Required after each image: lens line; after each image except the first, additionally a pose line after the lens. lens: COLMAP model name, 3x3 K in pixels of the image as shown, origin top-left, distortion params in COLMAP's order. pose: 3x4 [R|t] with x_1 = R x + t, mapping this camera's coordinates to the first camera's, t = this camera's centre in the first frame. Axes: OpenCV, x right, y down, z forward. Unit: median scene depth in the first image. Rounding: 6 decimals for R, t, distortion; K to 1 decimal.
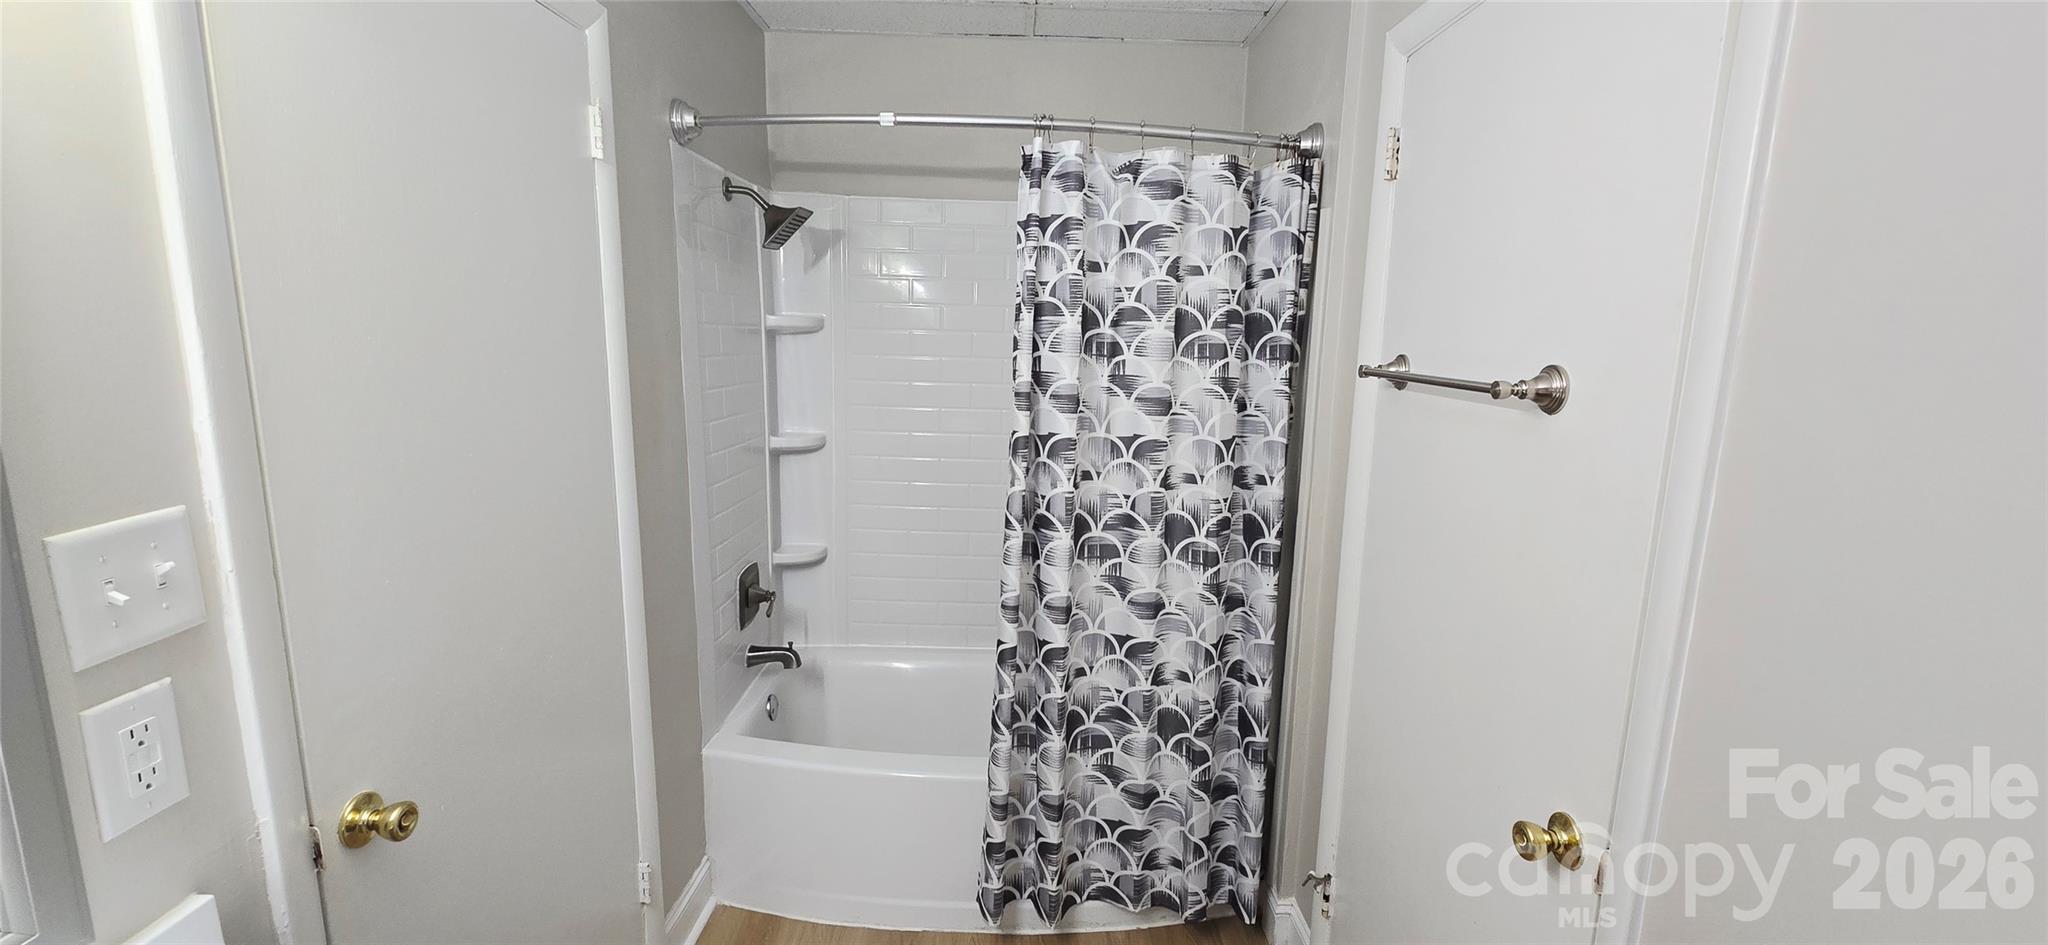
lens RADIAL K [[834.6, 0, 1033.3], [0, 834.6, 476.3], [0, 0, 1]] dist [-0.004201, 0.000969]
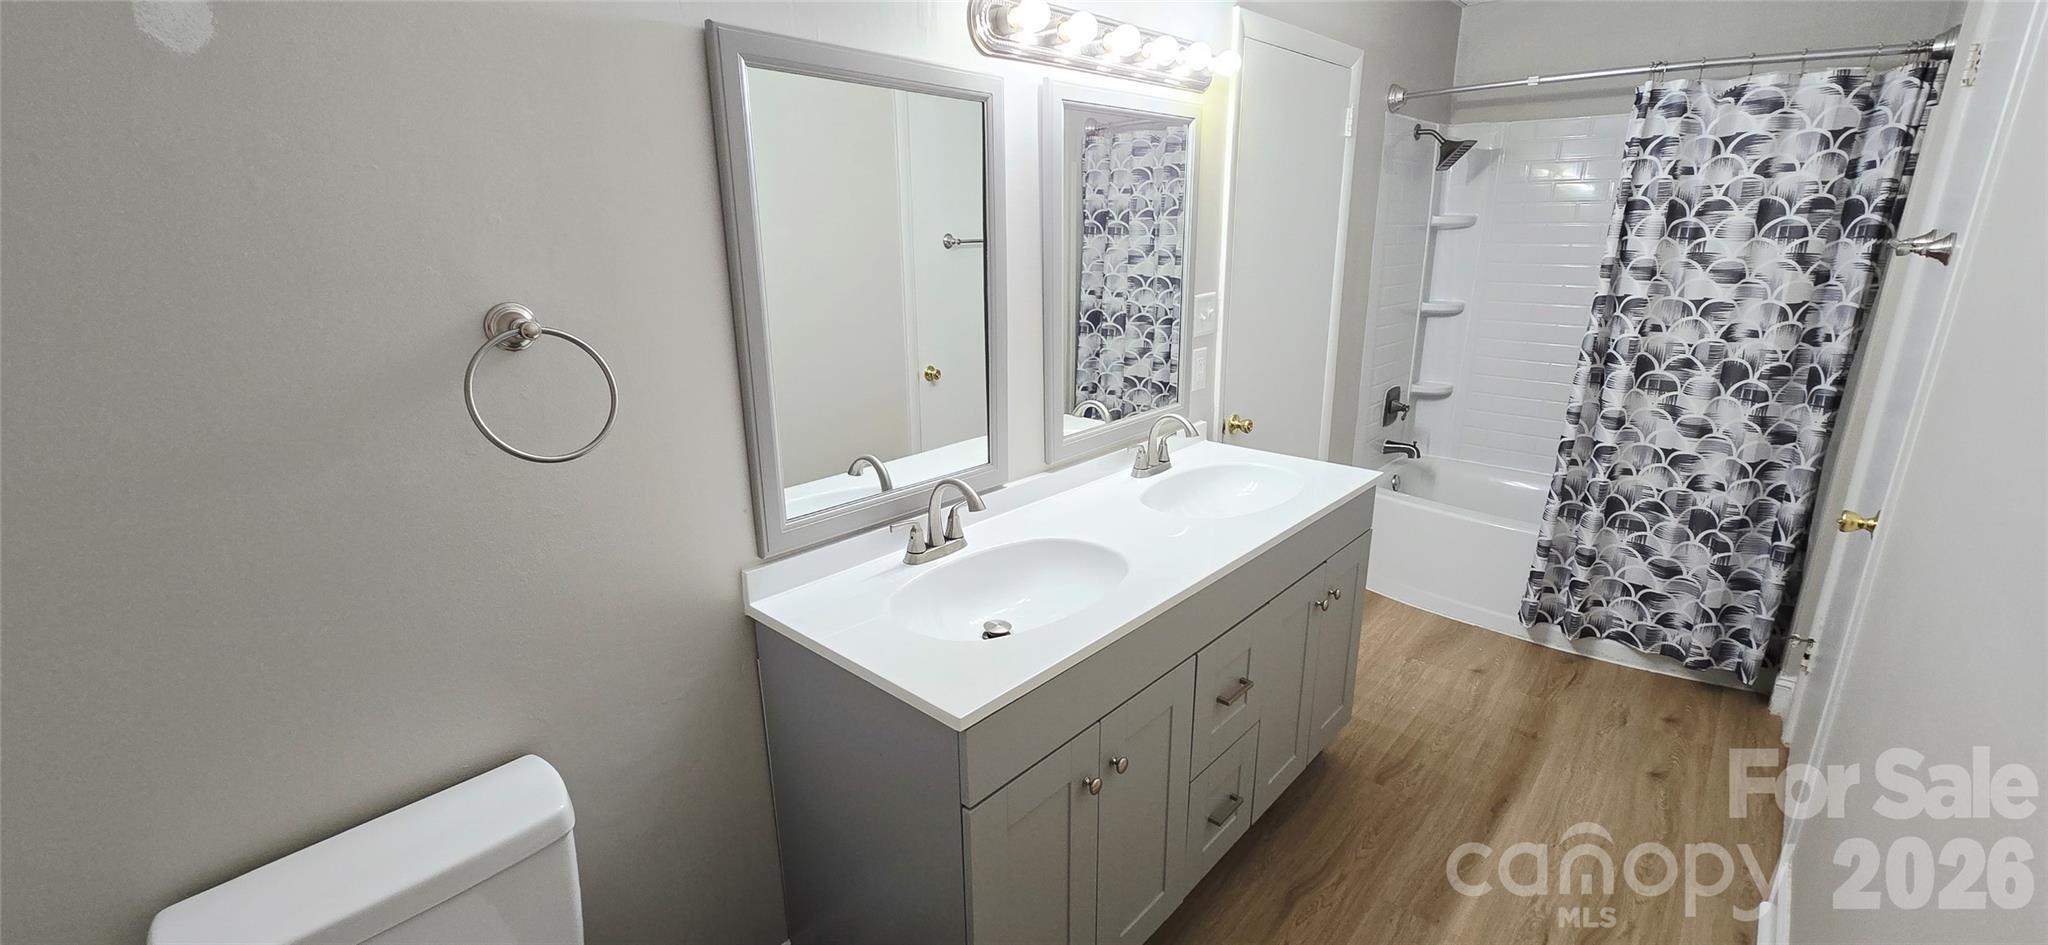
lens RADIAL K [[834.6, 0, 1033.3], [0, 834.6, 476.3], [0, 0, 1]] dist [-0.004201, 0.000969]
pose [[0.735860, 0.161372, -0.657623, 0.253929], [-0.085528, 0.985560, 0.146140, 0.129300], [0.671710, -0.051293, 0.739036, -0.727909]]
